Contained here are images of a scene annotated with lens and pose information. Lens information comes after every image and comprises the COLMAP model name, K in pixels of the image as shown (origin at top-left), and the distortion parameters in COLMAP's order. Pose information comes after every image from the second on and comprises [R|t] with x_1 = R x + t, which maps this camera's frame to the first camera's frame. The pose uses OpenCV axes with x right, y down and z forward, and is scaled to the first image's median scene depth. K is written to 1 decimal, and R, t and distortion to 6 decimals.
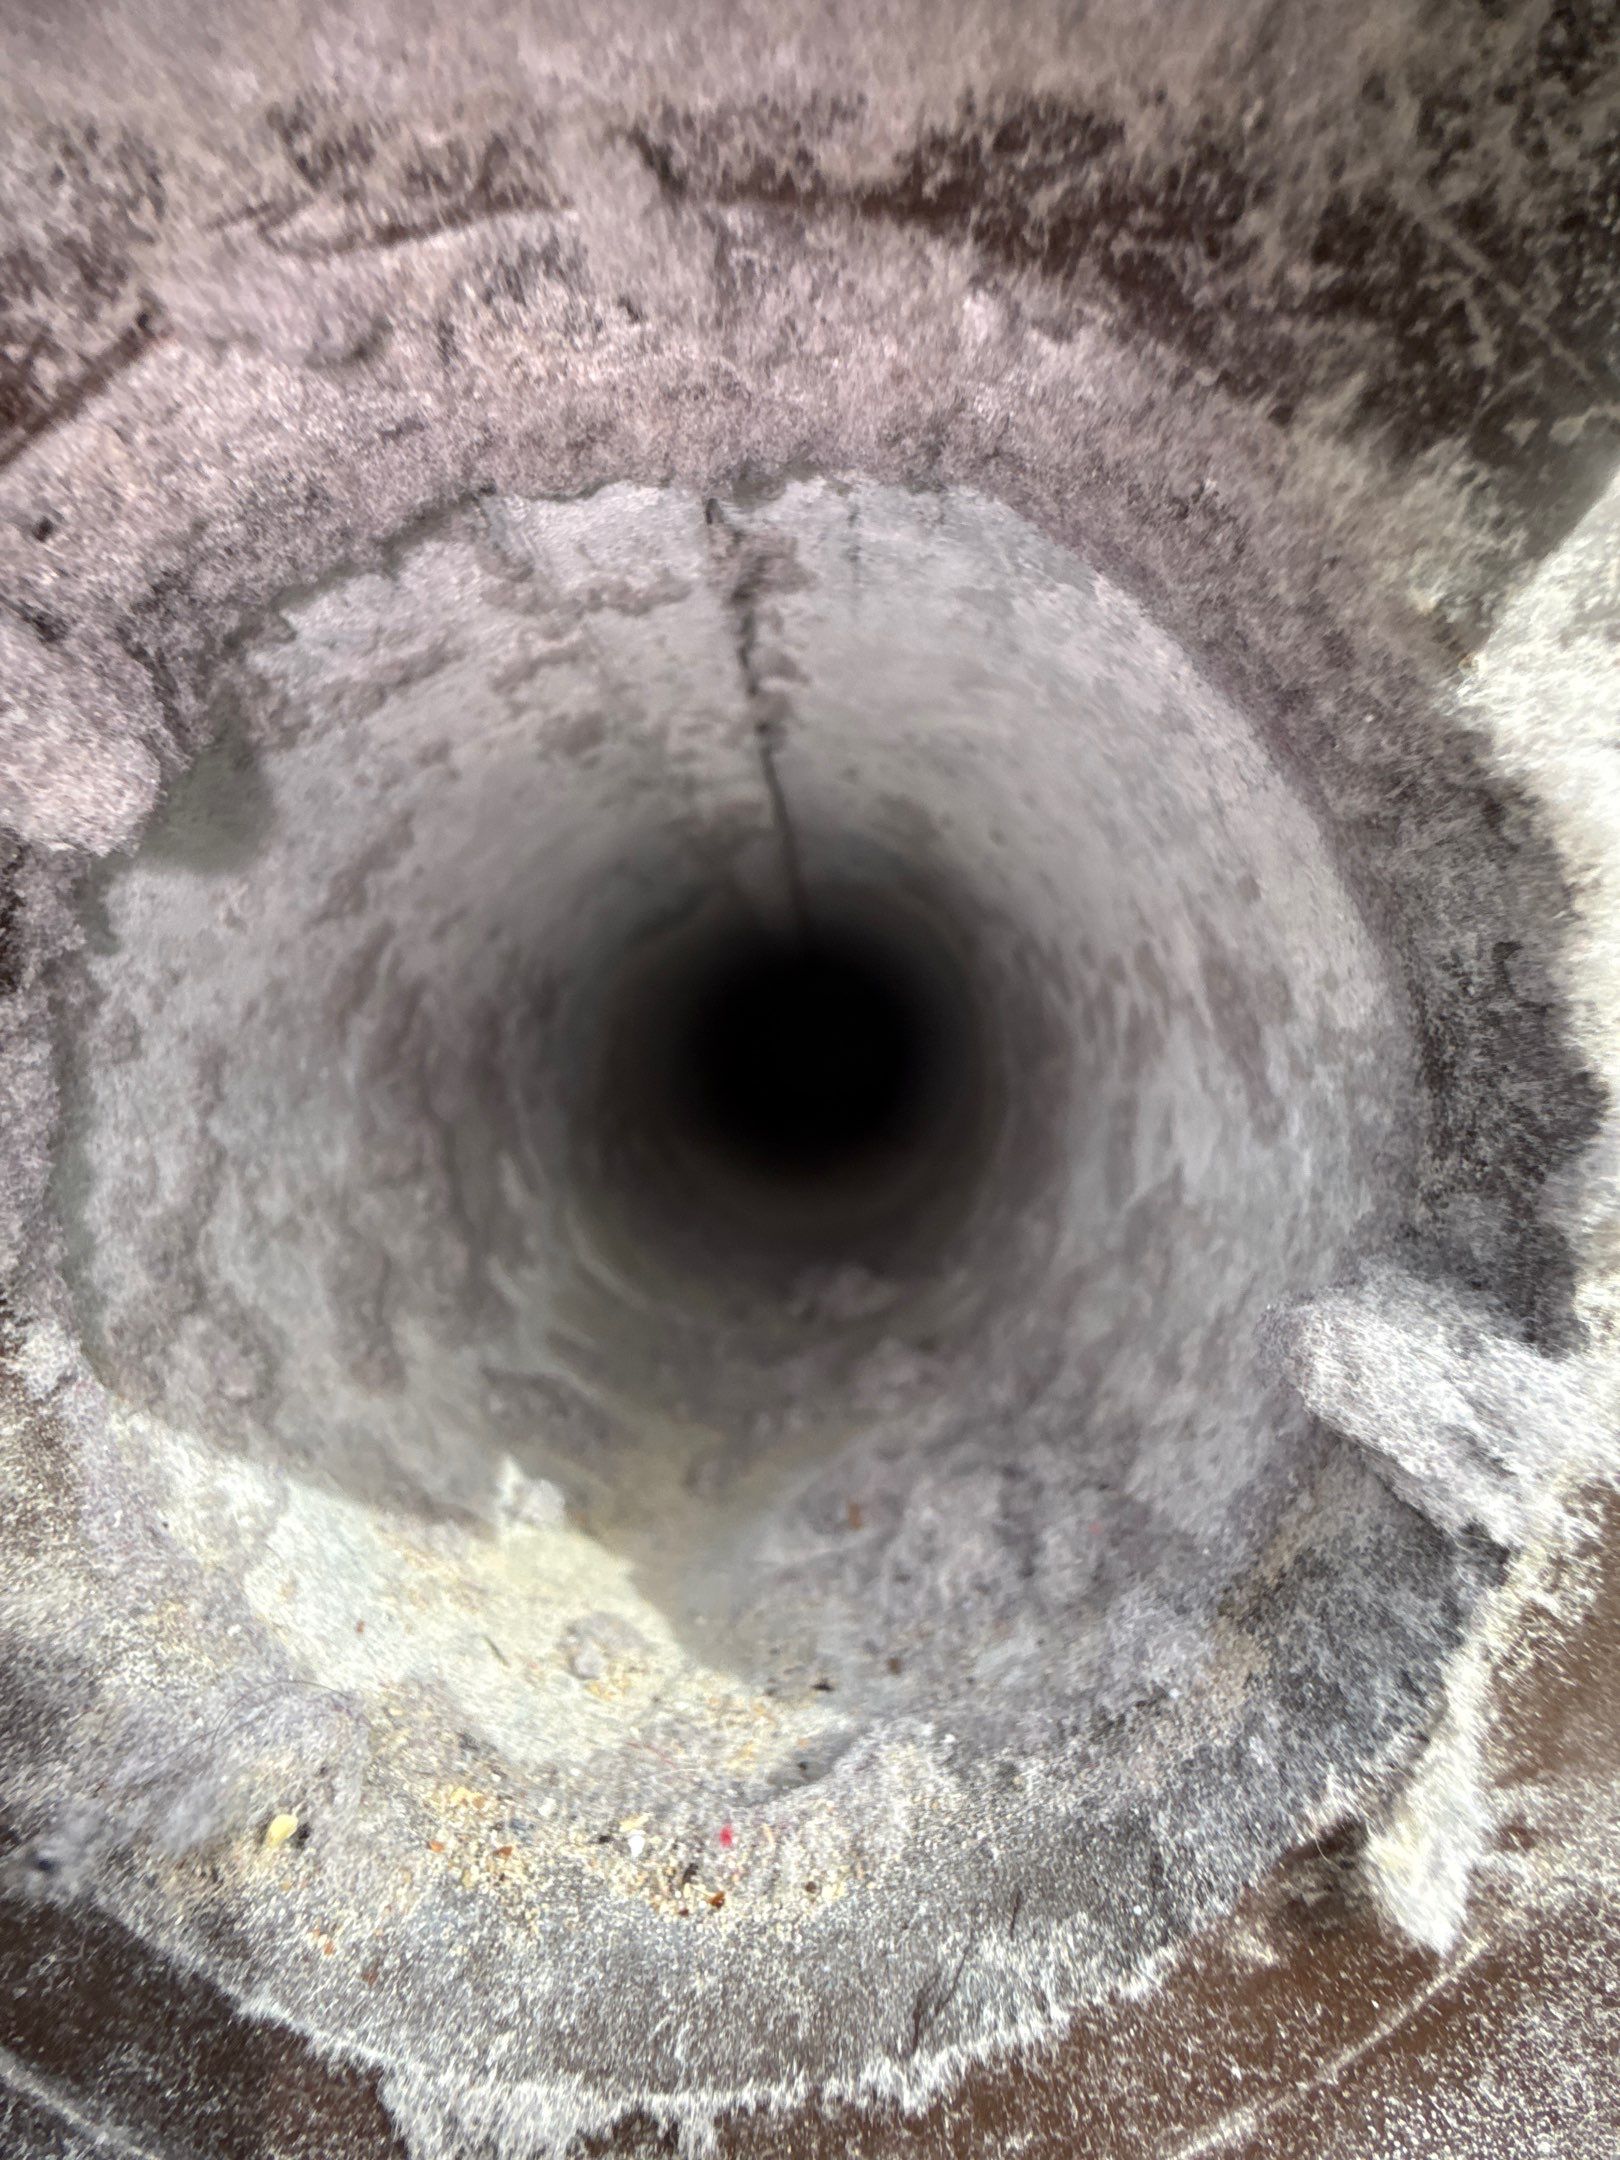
lens RADIAL K [[887.2, 0, 810.0], [0, 887.2, 1080.0], [0, 0, 1]] dist [0.002563, 0.001153]
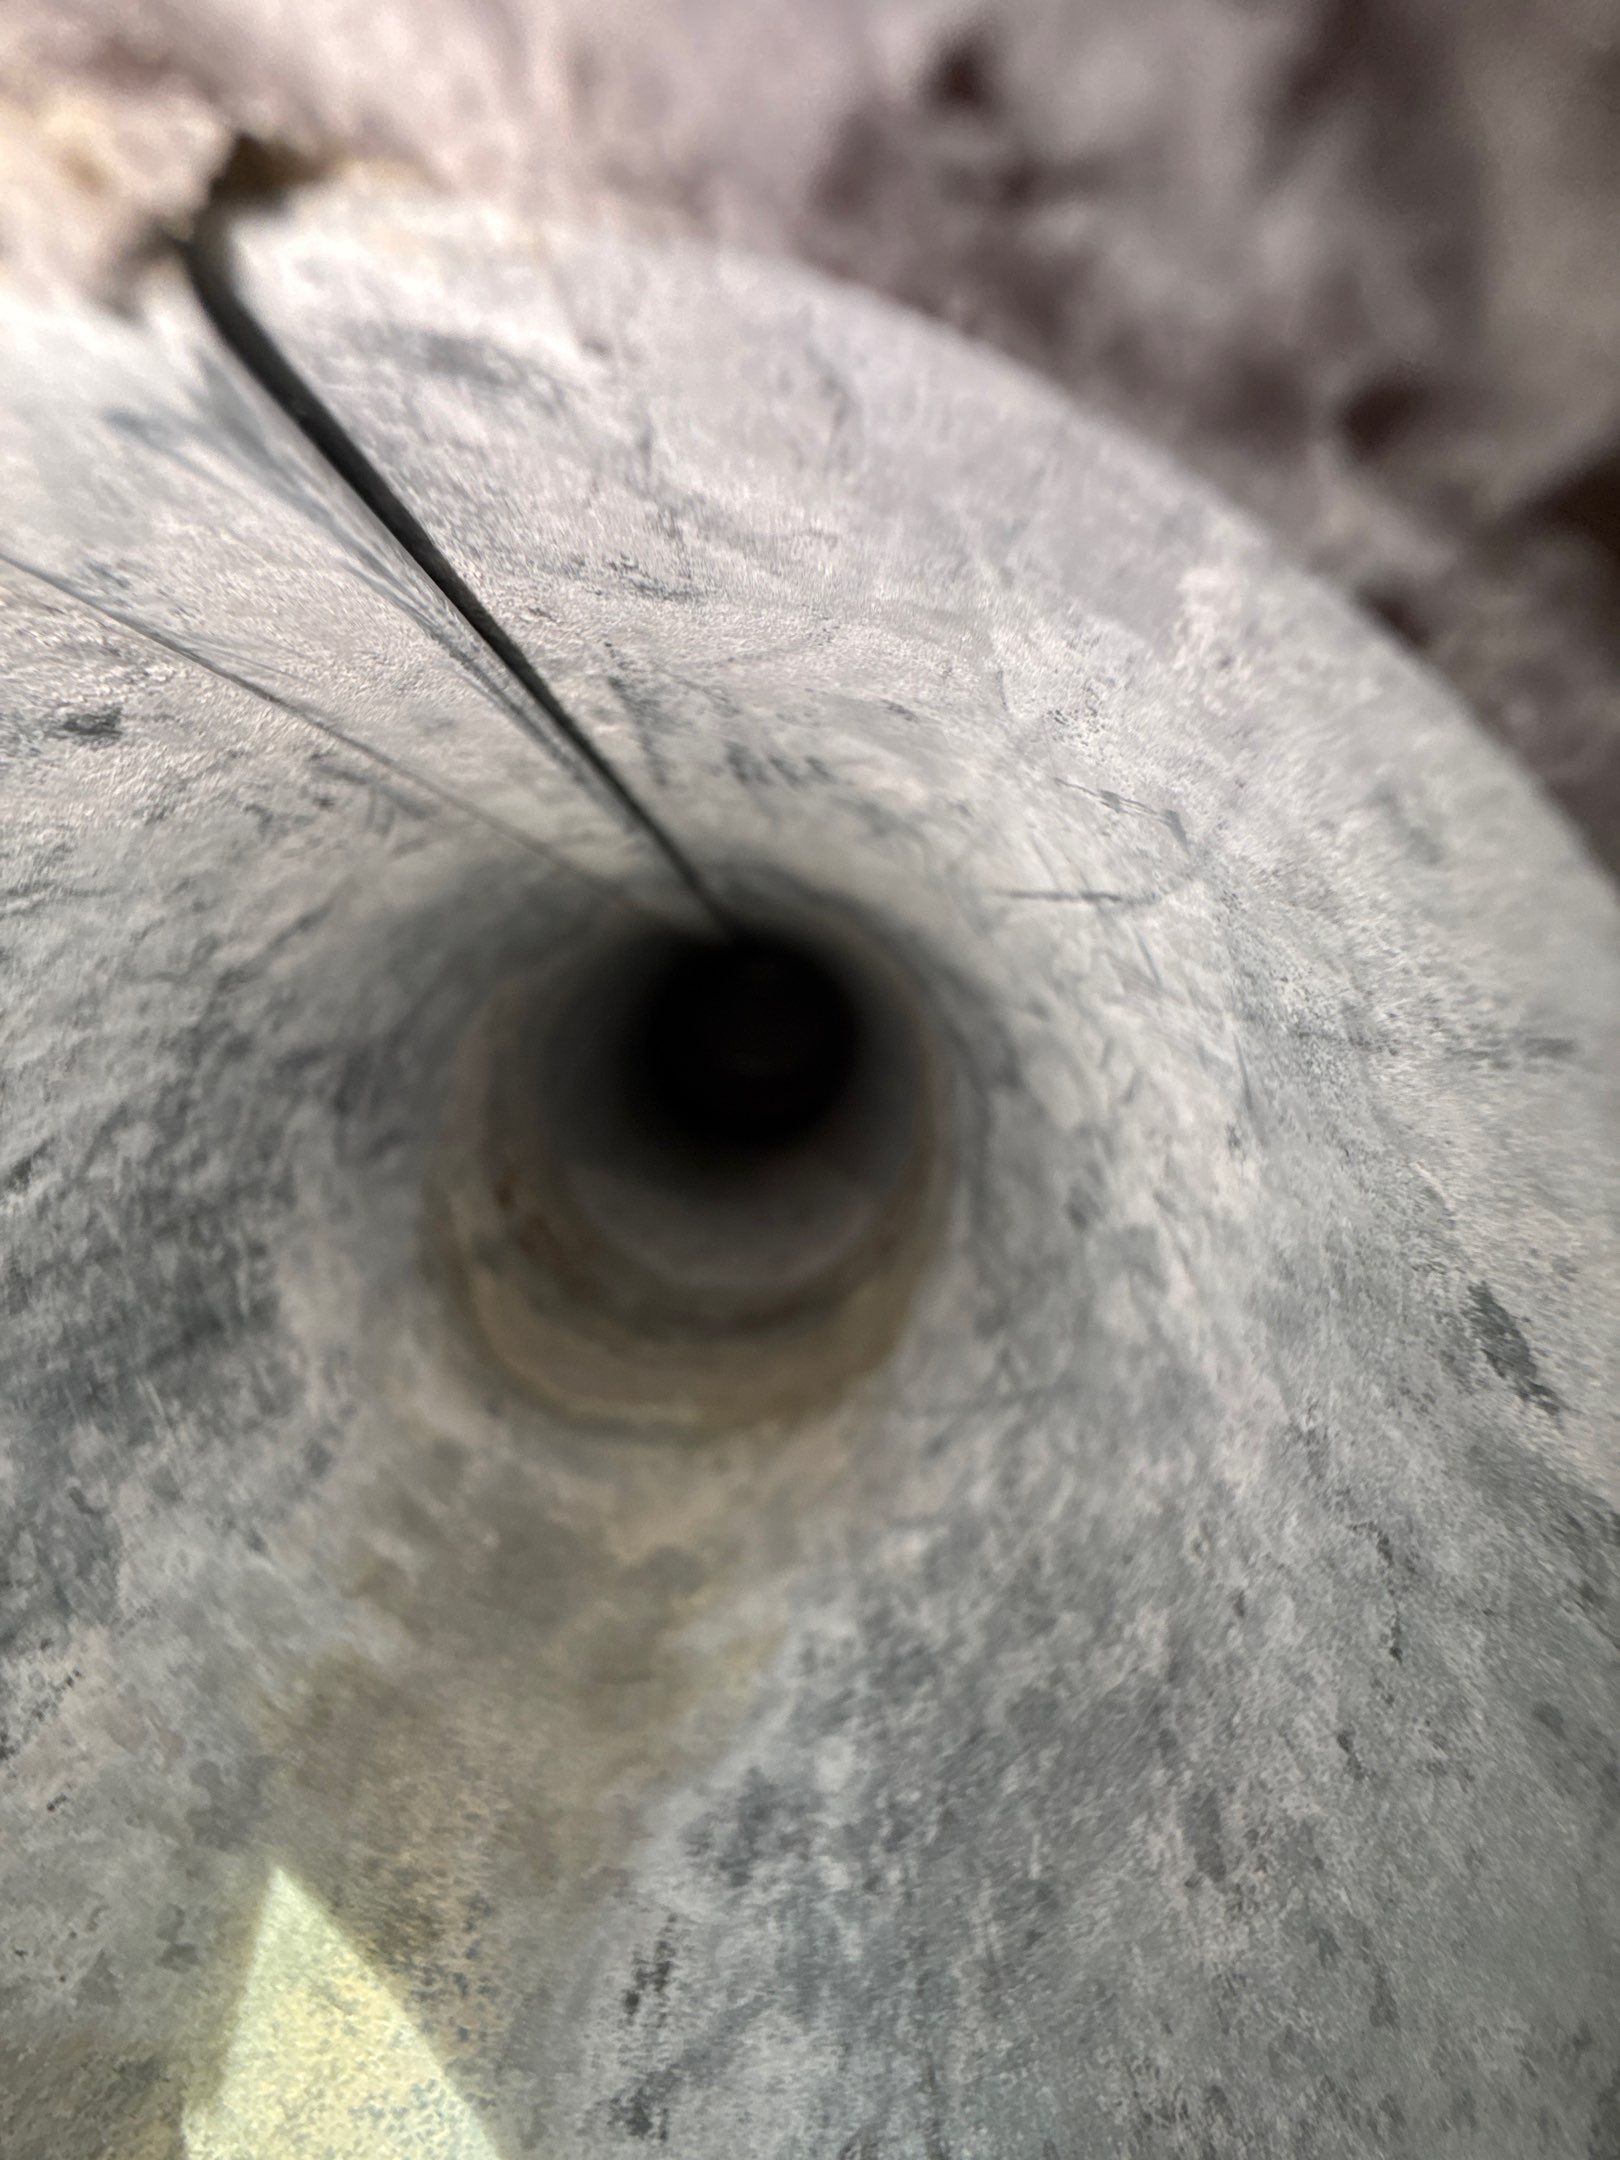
lens RADIAL K [[896.6, 0, 810.0], [0, 896.6, 1080.0], [0, 0, 1]] dist [0.002562, 0.001167]
pose [[0.998458, 0.006814, 0.055098, 0.076849], [-0.009774, 0.998513, 0.053631, -0.243626], [-0.054650, -0.054087, 0.997040, 0.377868]]
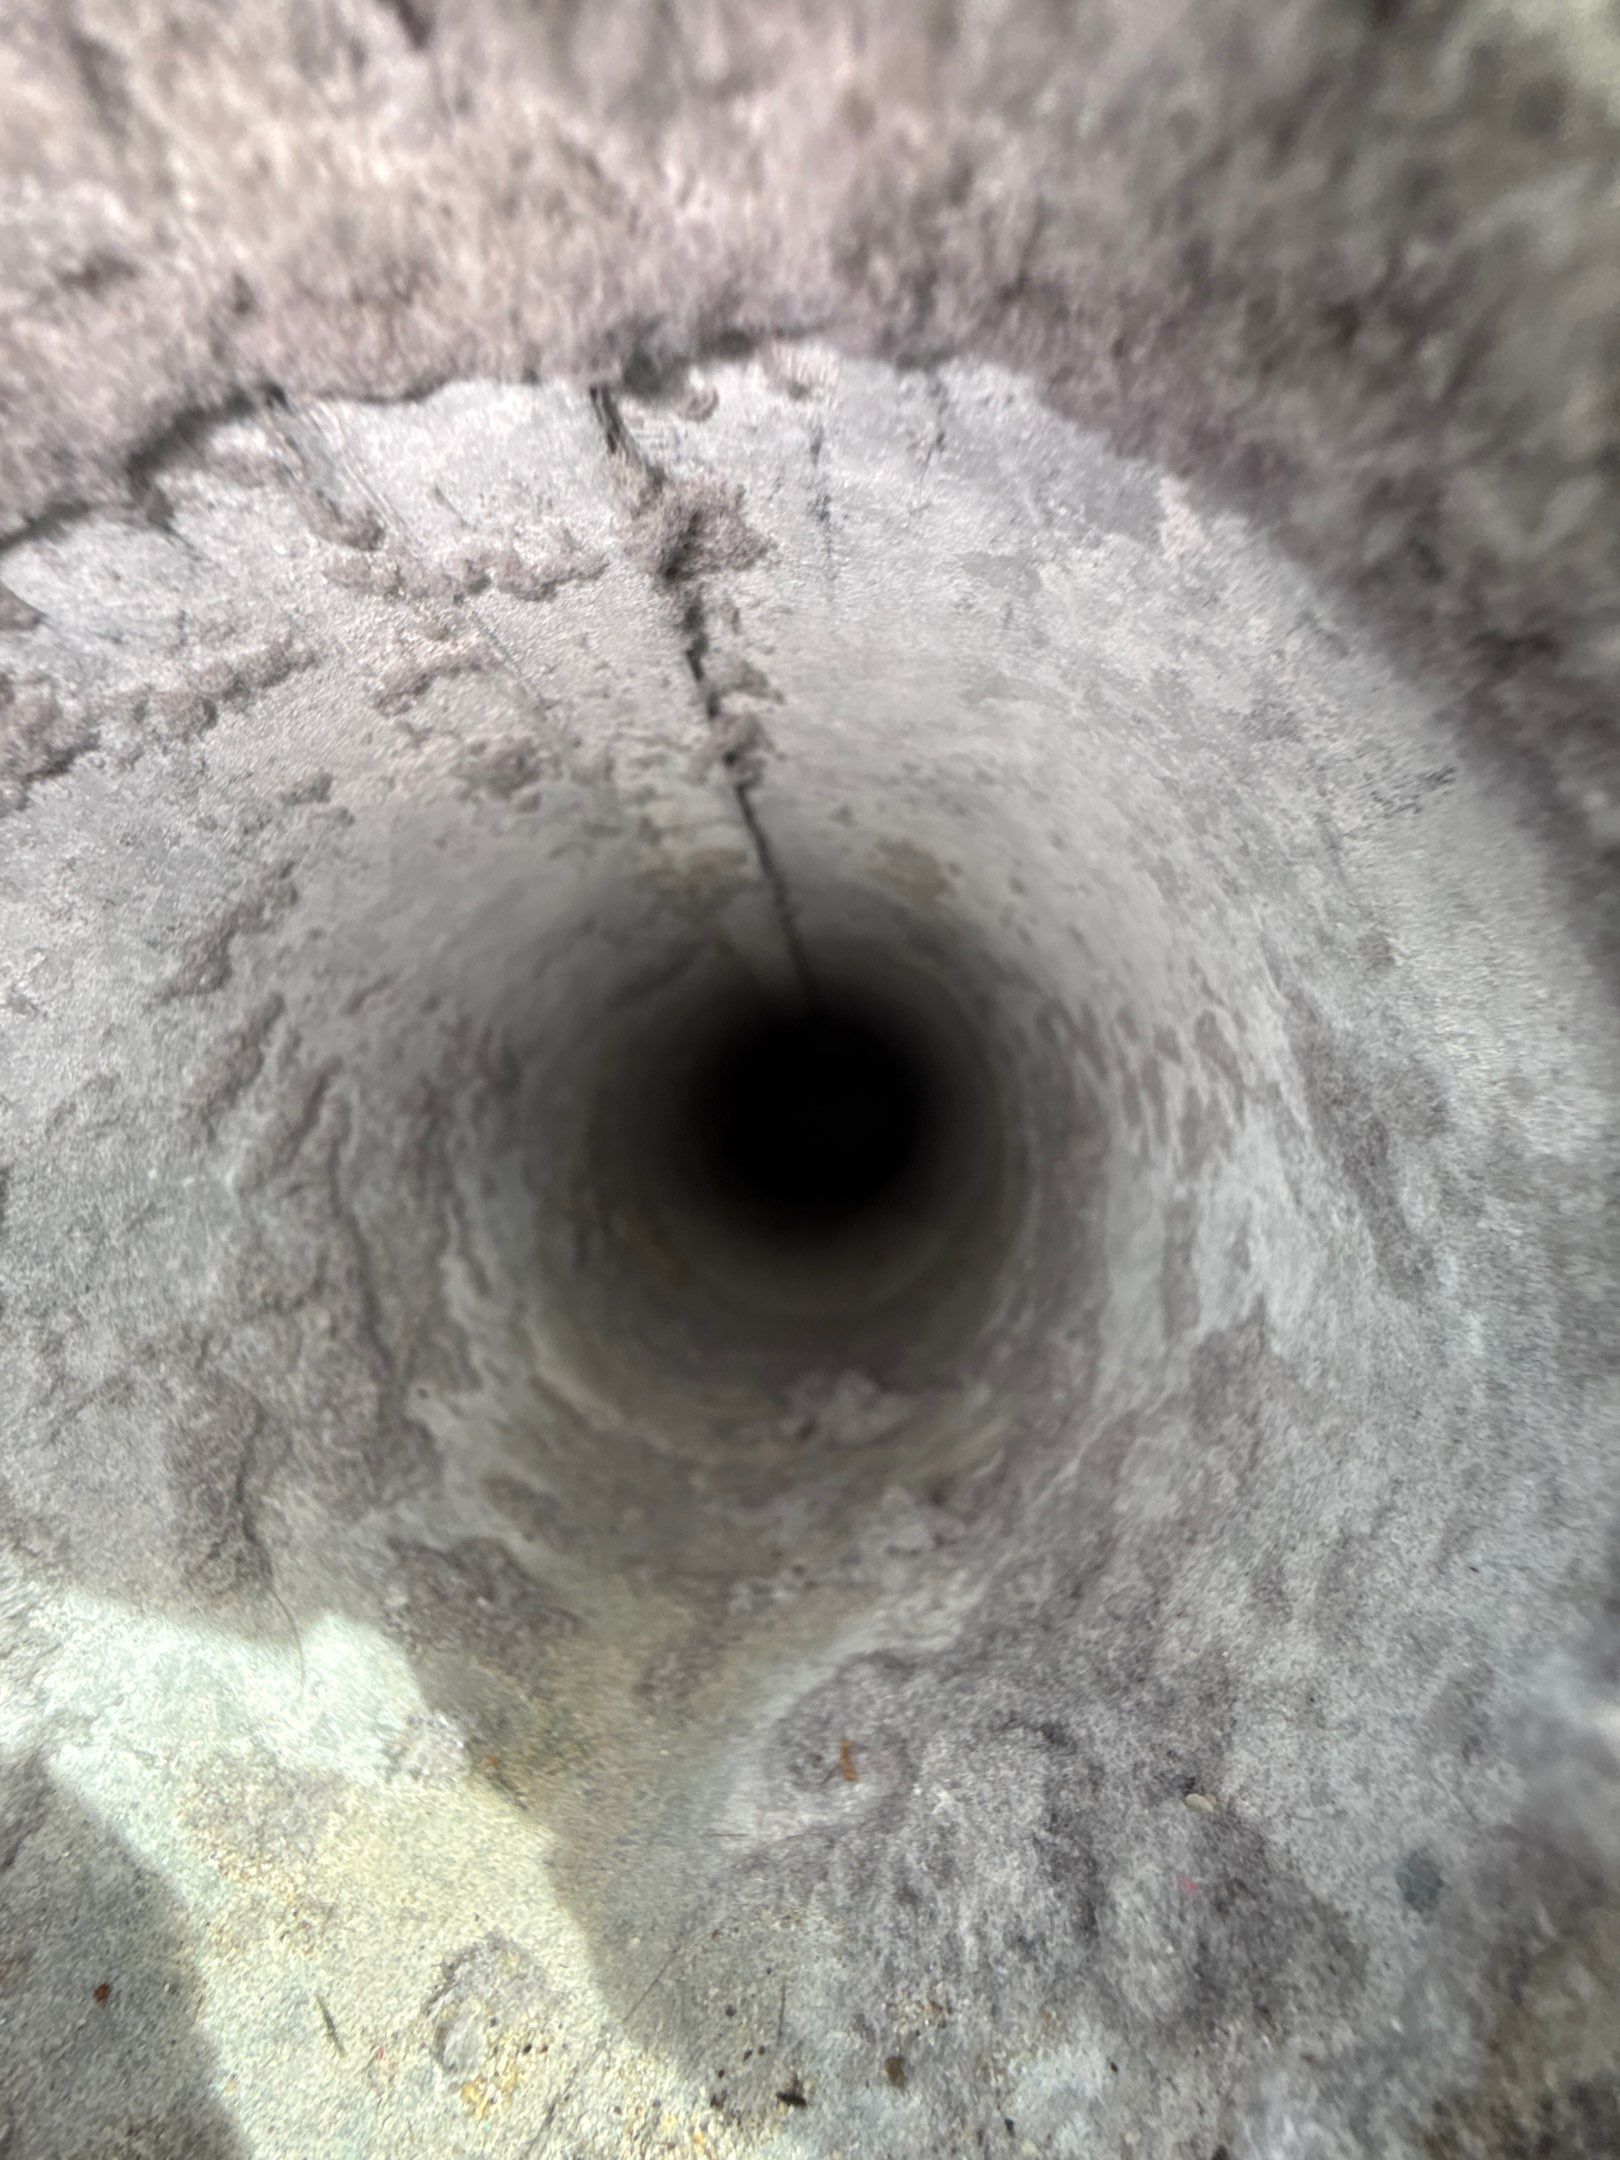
lens RADIAL K [[887.0, 0, 799.6], [0, 887.0, 1073.6], [0, 0, 1]] dist [0.000404, -0.000080]
pose [[0.999596, -0.004903, -0.028009, 0.037270], [0.003112, 0.997968, -0.063641, -0.059169], [0.028264, 0.063528, 0.997580, 0.225318]]
